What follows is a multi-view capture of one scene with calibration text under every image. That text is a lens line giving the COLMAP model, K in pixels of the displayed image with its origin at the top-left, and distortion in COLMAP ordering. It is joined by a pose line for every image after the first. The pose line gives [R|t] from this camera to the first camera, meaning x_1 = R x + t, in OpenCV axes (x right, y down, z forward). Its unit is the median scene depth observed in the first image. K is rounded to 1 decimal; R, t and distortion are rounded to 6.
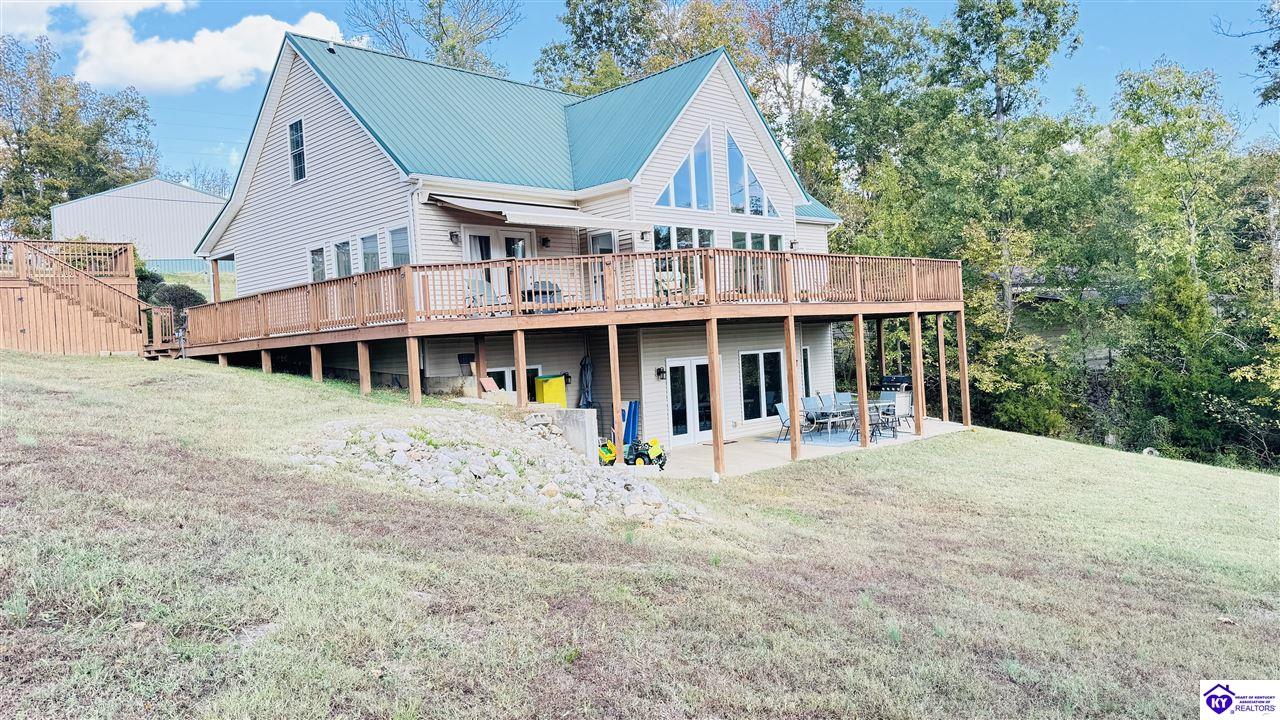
lens RADIAL K [[905.2, 0, 639.9], [0, 905.2, 358.6], [0, 0, 1]] dist [-0.010649, -0.009946]
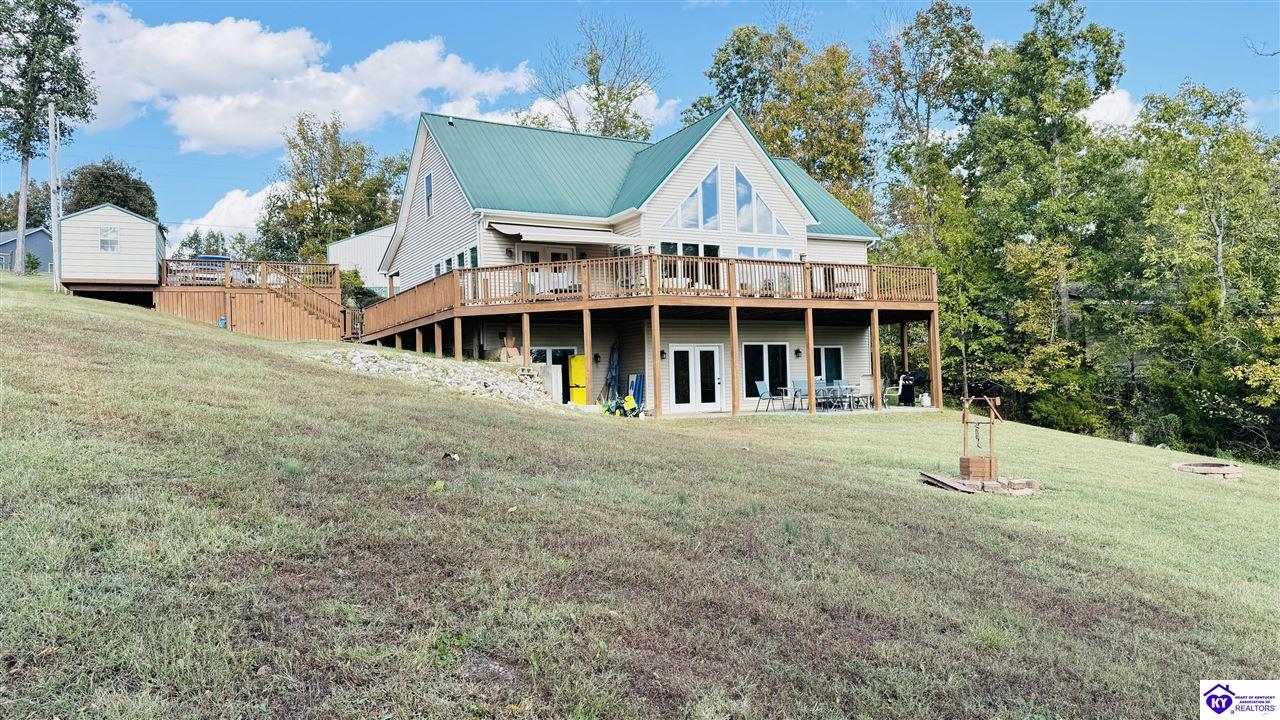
lens RADIAL K [[905.2, 0, 641.5], [0, 905.2, 362.5], [0, 0, 1]] dist [-0.010649, -0.009946]
pose [[0.957792, 0.017852, -0.286908, 0.339995], [-0.027774, 0.999147, -0.030549, 0.063446], [0.286118, 0.037228, 0.957471, -0.242147]]
